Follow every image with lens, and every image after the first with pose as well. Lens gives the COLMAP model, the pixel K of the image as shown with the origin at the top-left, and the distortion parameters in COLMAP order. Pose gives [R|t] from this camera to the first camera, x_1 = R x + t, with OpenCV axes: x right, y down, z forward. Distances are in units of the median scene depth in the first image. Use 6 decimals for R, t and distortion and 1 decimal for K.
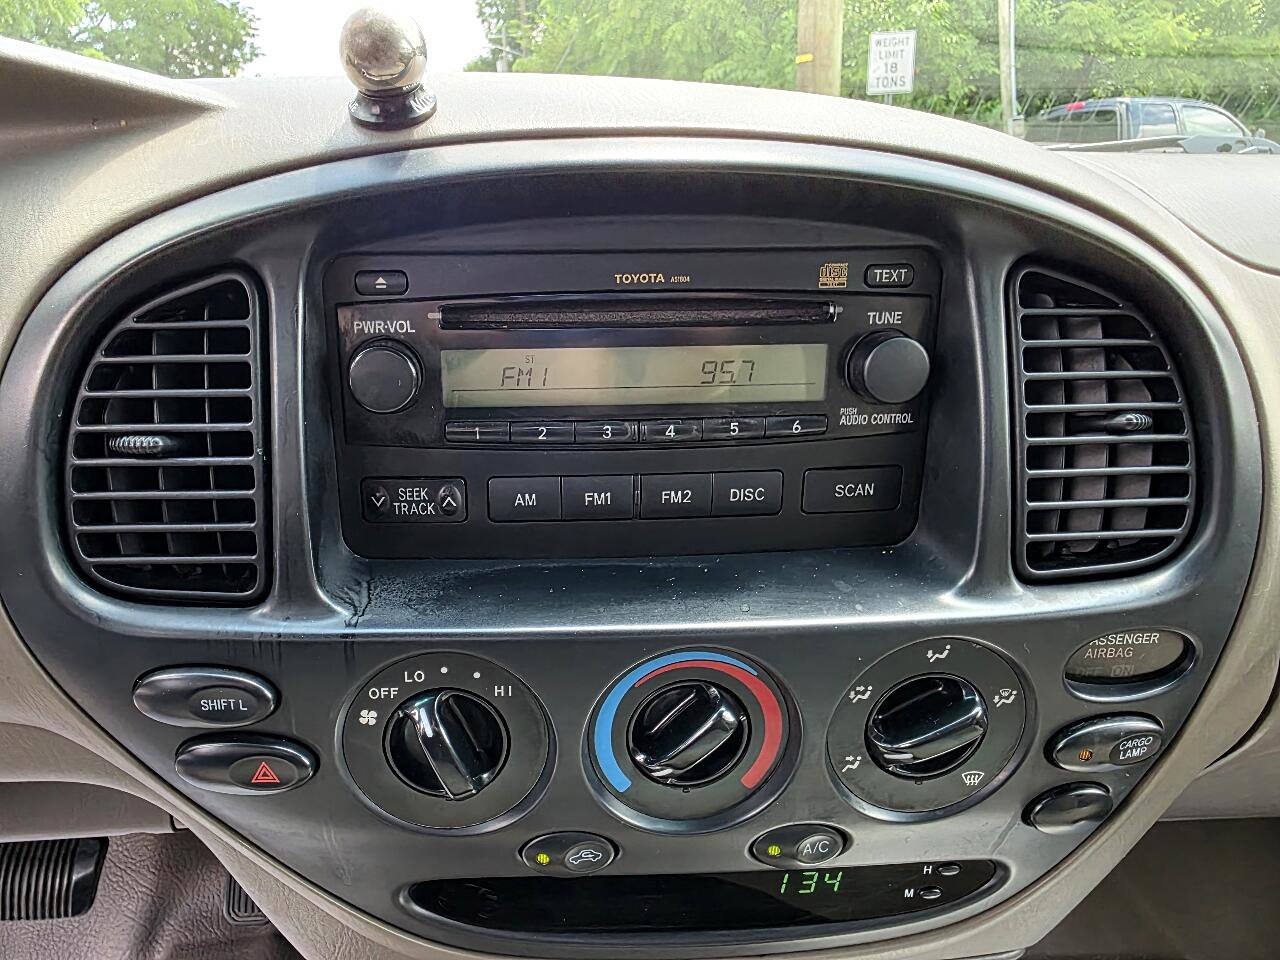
lens RADIAL K [[853.0, 0, 566.6], [0, 853.0, 477.5], [0, 0, 1]] dist [0.031280, -0.023345]
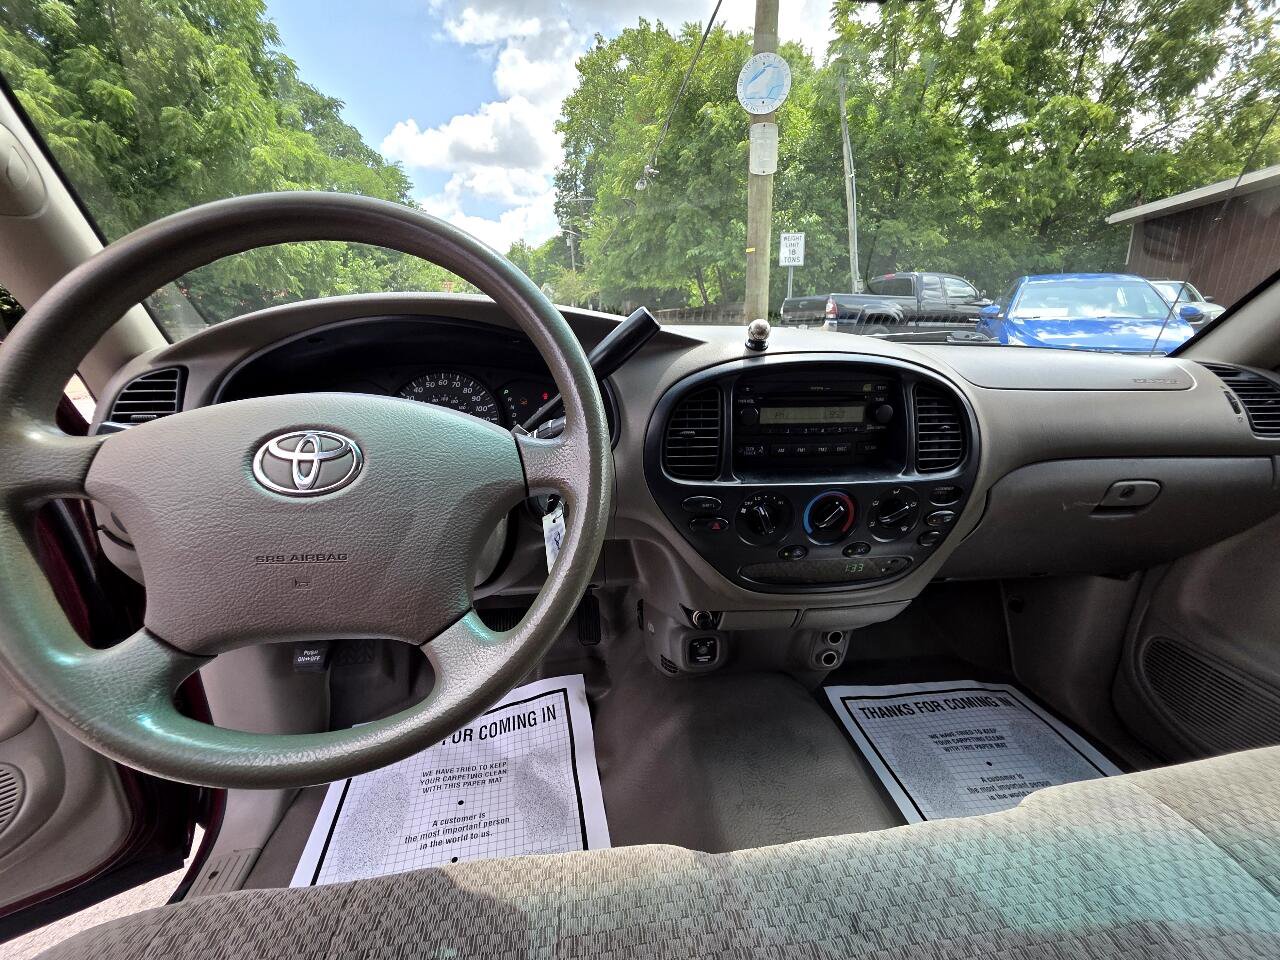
lens RADIAL K [[556.0, 0, 619.6], [0, 556.0, 472.8], [0, 0, 1]] dist [0.001982, 0.000986]
pose [[0.996002, -0.006111, 0.089117, -0.927739], [0.008852, 0.999499, -0.030397, 0.183470], [-0.088887, 0.031065, 0.995557, -1.220029]]
